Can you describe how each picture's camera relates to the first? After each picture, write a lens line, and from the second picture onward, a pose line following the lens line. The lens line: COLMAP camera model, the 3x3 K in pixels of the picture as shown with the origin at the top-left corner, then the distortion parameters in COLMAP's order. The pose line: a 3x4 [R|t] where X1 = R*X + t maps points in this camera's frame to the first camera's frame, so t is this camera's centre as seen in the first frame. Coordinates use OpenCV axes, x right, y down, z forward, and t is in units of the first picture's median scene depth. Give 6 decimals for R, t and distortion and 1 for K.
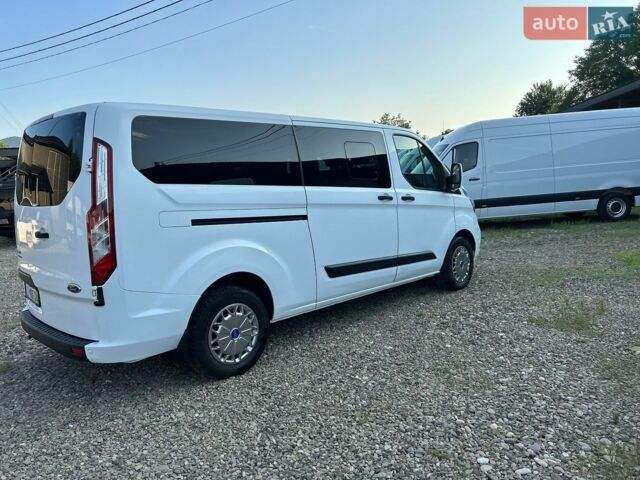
lens RADIAL K [[494.8, 0, 320.0], [0, 494.8, 240.0], [0, 0, 1]] dist [0.061513, -0.073291]
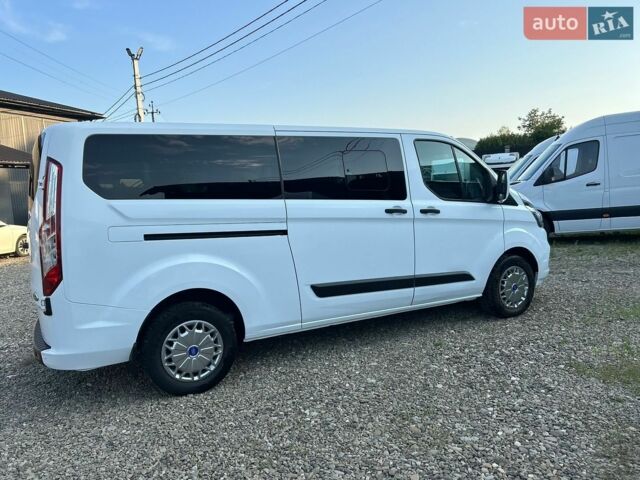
lens RADIAL K [[494.8, 0, 320.0], [0, 494.8, 240.0], [0, 0, 1]] dist [0.061513, -0.073291]
pose [[0.953511, 0.026421, -0.300198, 0.329547], [-0.028193, 0.999601, -0.001572, -0.033113], [0.300037, 0.009962, 0.953876, 0.124763]]
